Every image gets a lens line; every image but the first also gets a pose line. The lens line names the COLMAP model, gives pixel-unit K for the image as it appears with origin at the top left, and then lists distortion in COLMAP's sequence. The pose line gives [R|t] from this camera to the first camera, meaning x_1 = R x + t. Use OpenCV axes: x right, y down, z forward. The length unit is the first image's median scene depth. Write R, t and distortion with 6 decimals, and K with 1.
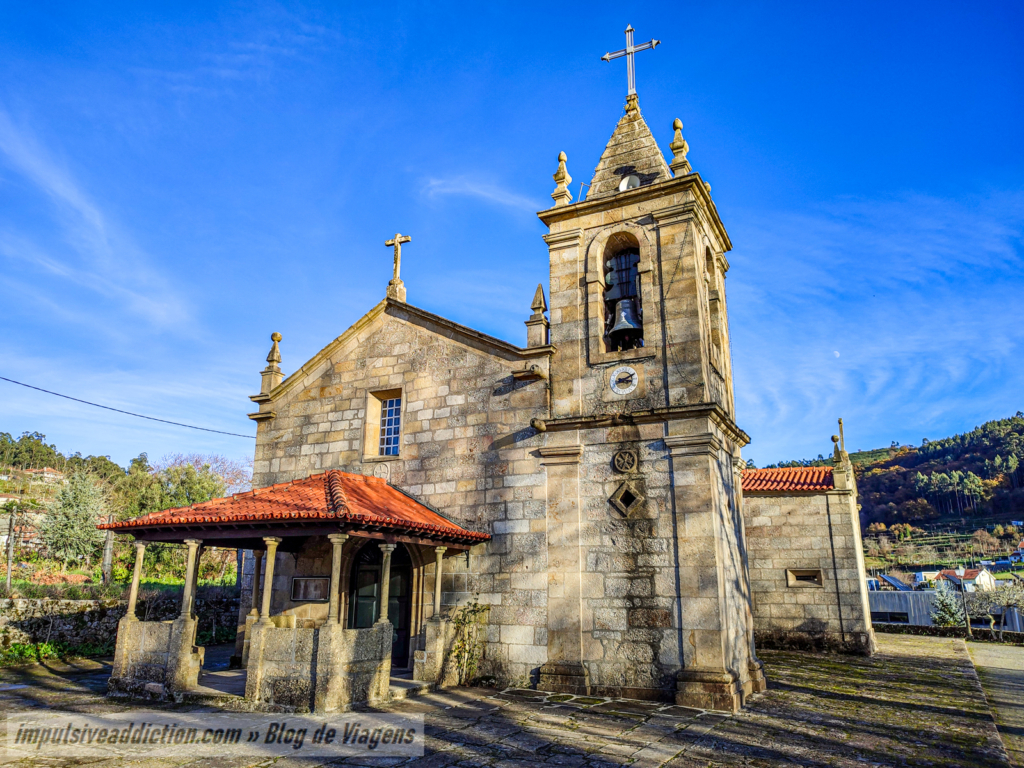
lens RADIAL K [[756.1, 0, 514.6], [0, 756.1, 388.0], [0, 0, 1]] dist [0.008125, 0.001487]
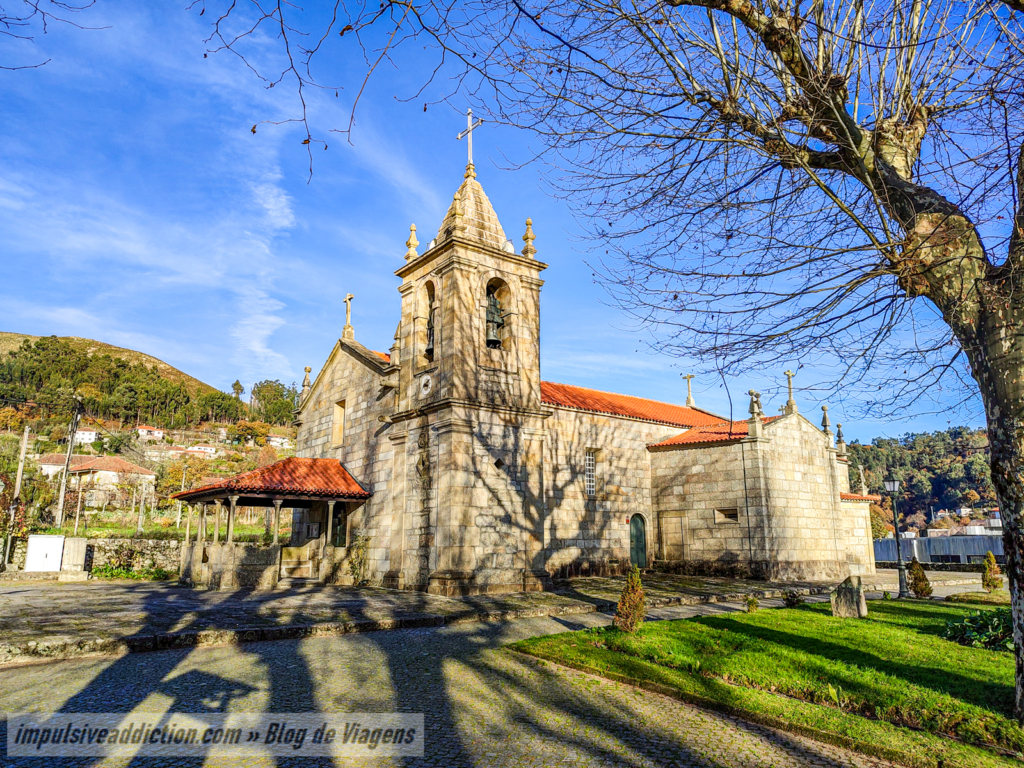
lens RADIAL K [[756.1, 0, 507.3], [0, 756.1, 383.7], [0, 0, 1]] dist [0.008125, 0.001487]
pose [[0.891248, -0.105866, -0.440986, 0.920237], [0.126581, 0.991798, 0.017728, -0.018547], [0.435492, -0.071621, 0.897339, -0.251288]]
